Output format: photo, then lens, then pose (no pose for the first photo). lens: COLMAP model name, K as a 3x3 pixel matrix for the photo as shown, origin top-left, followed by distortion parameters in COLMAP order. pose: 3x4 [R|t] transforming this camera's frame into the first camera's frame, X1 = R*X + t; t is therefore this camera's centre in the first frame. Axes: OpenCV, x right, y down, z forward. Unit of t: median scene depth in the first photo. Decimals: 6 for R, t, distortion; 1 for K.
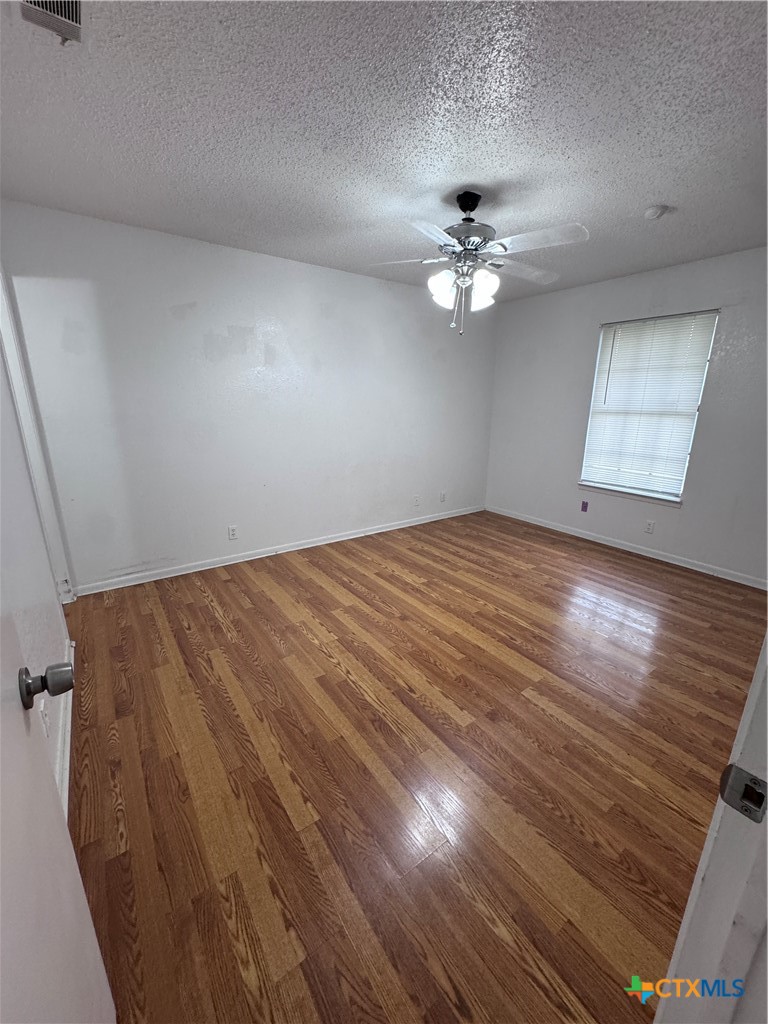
lens RADIAL K [[408.1, 0, 381.4], [0, 408.1, 510.9], [0, 0, 1]] dist [-0.002798, -0.000074]
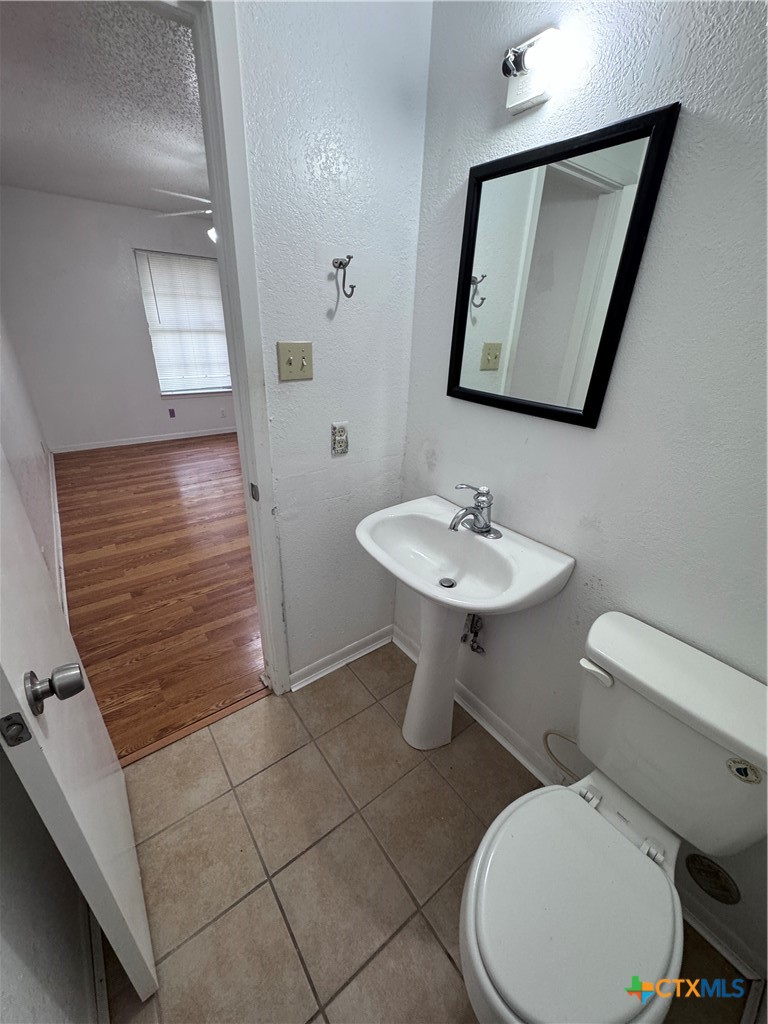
lens RADIAL K [[408.1, 0, 382.9], [0, 408.1, 510.8], [0, 0, 1]] dist [-0.002798, -0.000074]
pose [[-0.032839, -0.428637, 0.902880, -0.814198], [0.230804, 0.875697, 0.424127, -0.137650], [-0.972446, 0.222316, 0.070174, 0.400883]]
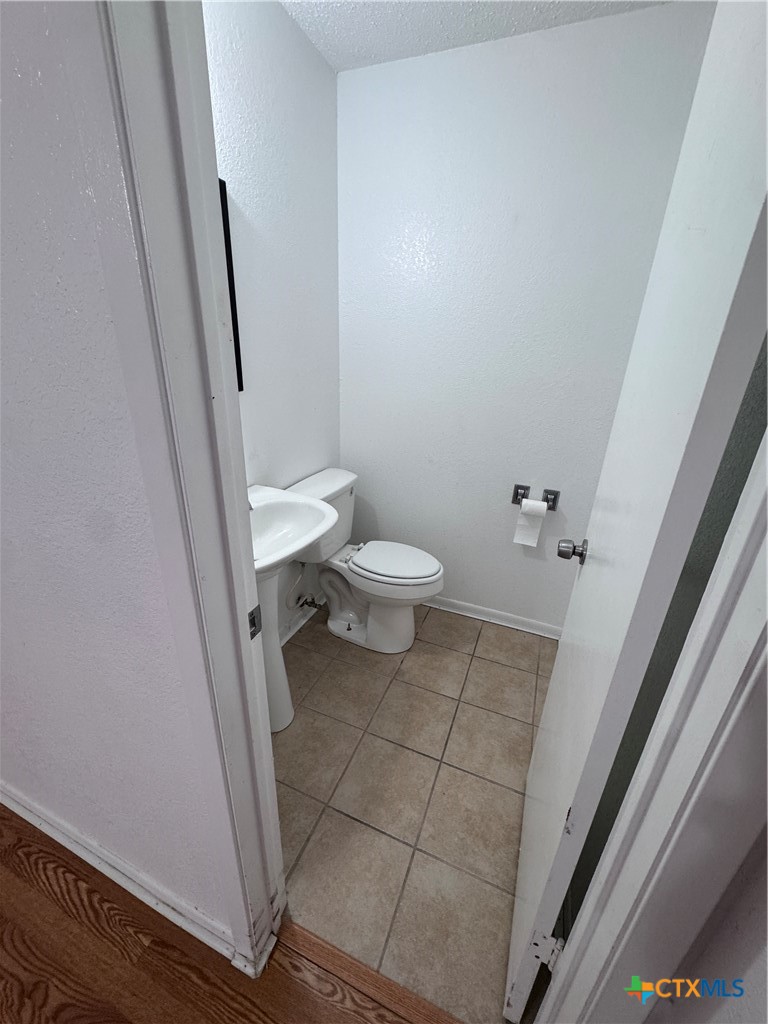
lens RADIAL K [[408.1, 0, 381.8], [0, 408.1, 511.5], [0, 0, 1]] dist [-0.002798, -0.000074]
pose [[-0.842066, 0.171513, -0.511378, -0.450185], [-0.176379, 0.808411, 0.561572, -0.188412], [0.509720, 0.563077, -0.650484, 0.655181]]
